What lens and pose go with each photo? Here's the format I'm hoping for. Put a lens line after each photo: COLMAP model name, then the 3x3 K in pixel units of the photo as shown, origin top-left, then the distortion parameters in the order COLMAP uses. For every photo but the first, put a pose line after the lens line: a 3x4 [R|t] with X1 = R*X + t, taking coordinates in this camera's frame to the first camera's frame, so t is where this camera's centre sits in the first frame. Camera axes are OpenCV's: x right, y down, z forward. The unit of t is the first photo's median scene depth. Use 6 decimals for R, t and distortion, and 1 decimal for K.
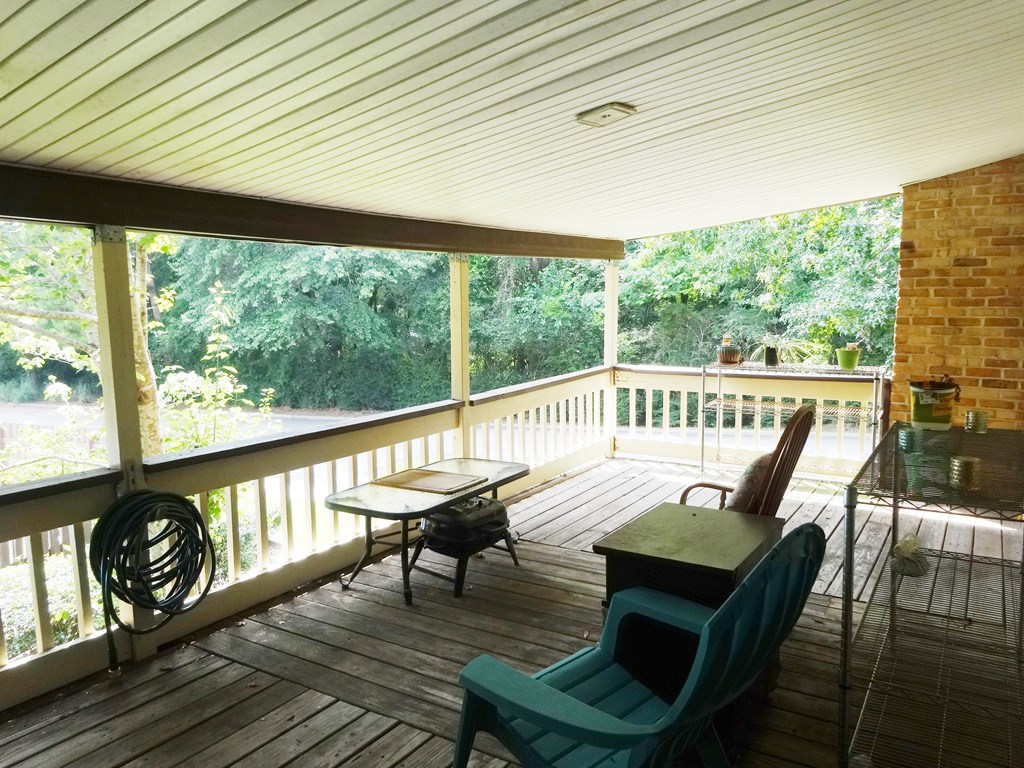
lens RADIAL K [[756.4, 0, 512.0], [0, 756.4, 384.0], [0, 0, 1]] dist [0.001574, -0.003190]
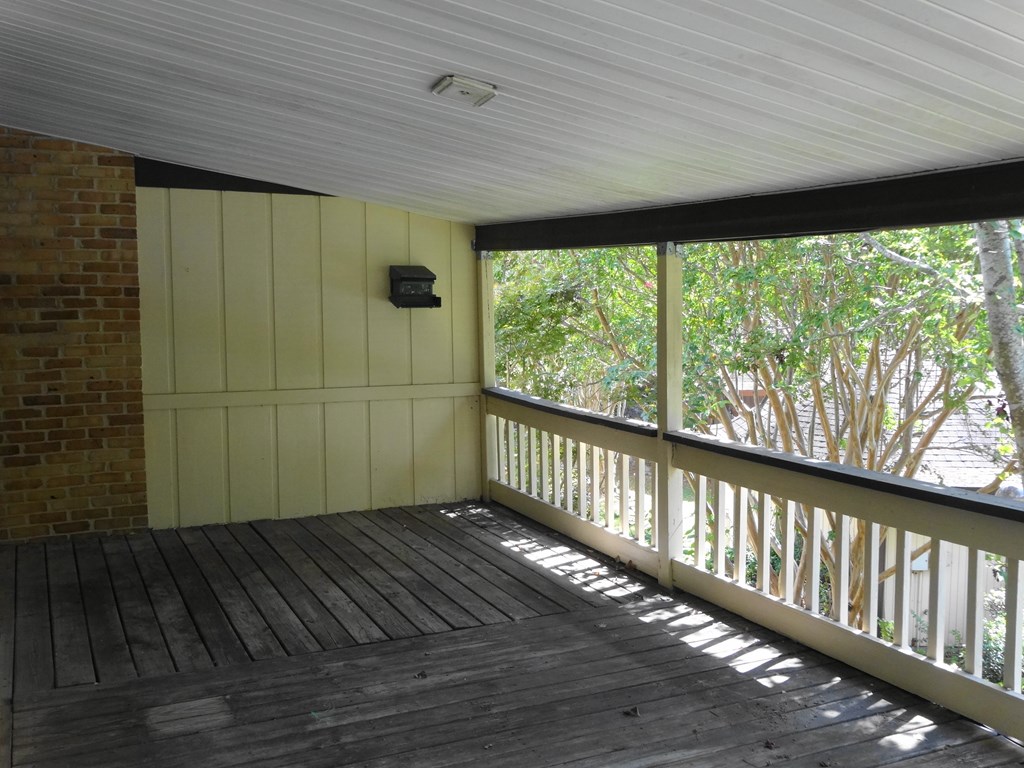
lens RADIAL K [[1007.1, 0, 512.0], [0, 1007.1, 384.0], [0, 0, 1]] dist [0.001414, -0.006103]
pose [[-0.525314, 0.077287, -0.847391, 1.045742], [-0.104035, 0.982562, 0.154109, -0.199247], [0.844525, 0.169114, -0.508113, 1.621569]]
